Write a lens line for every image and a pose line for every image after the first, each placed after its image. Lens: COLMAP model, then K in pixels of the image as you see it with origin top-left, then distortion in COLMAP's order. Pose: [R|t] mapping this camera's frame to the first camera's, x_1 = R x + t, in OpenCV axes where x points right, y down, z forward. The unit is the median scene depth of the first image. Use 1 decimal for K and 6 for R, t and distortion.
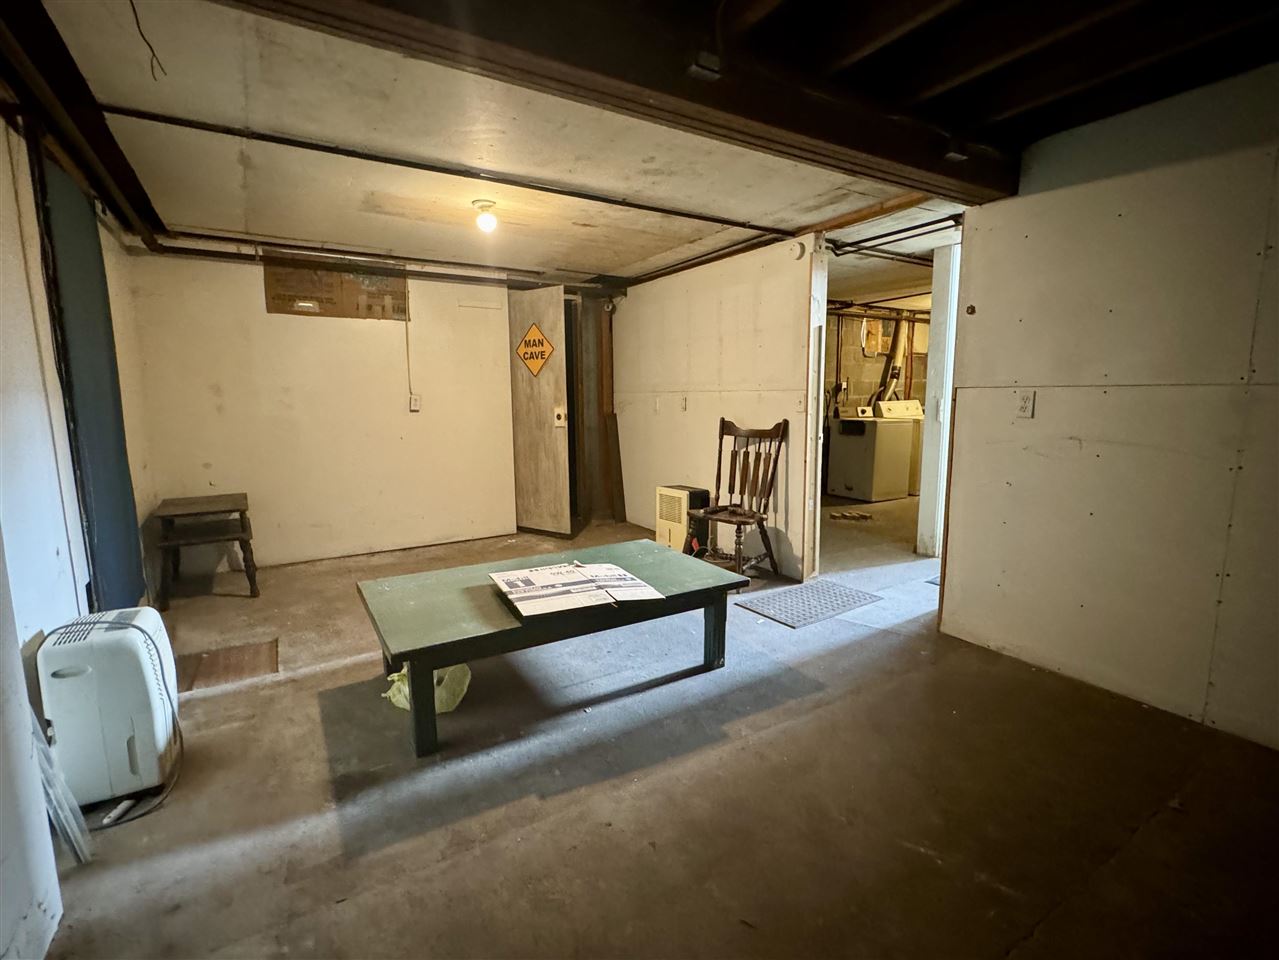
lens RADIAL K [[608.1, 0, 639.5], [0, 608.1, 480.0], [0, 0, 1]] dist [-0.001343, -0.000036]
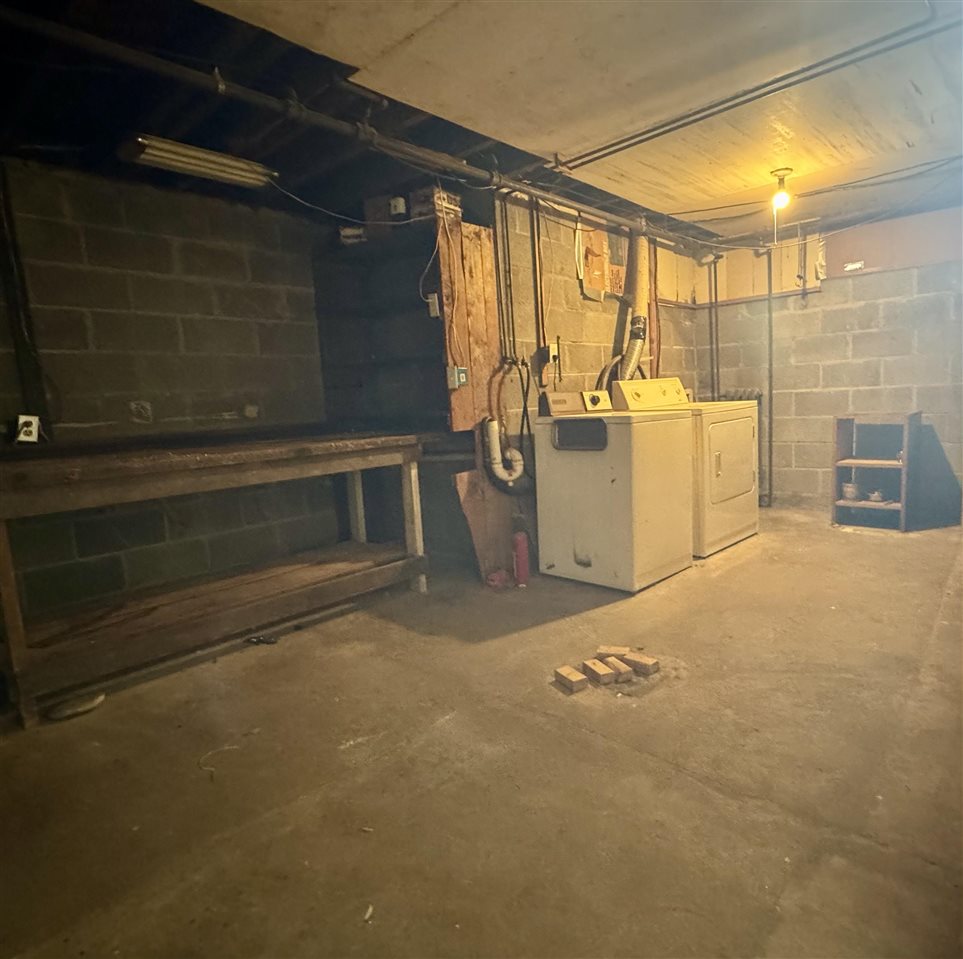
lens RADIAL K [[610.9, 0, 481.5], [0, 610.9, 479.5], [0, 0, 1]] dist [0.000854, 0.000047]
pose [[0.973154, -0.080341, 0.215676, 0.154687], [0.084991, 0.996305, -0.012359, -0.046335], [-0.213886, 0.030357, 0.976387, 0.499971]]
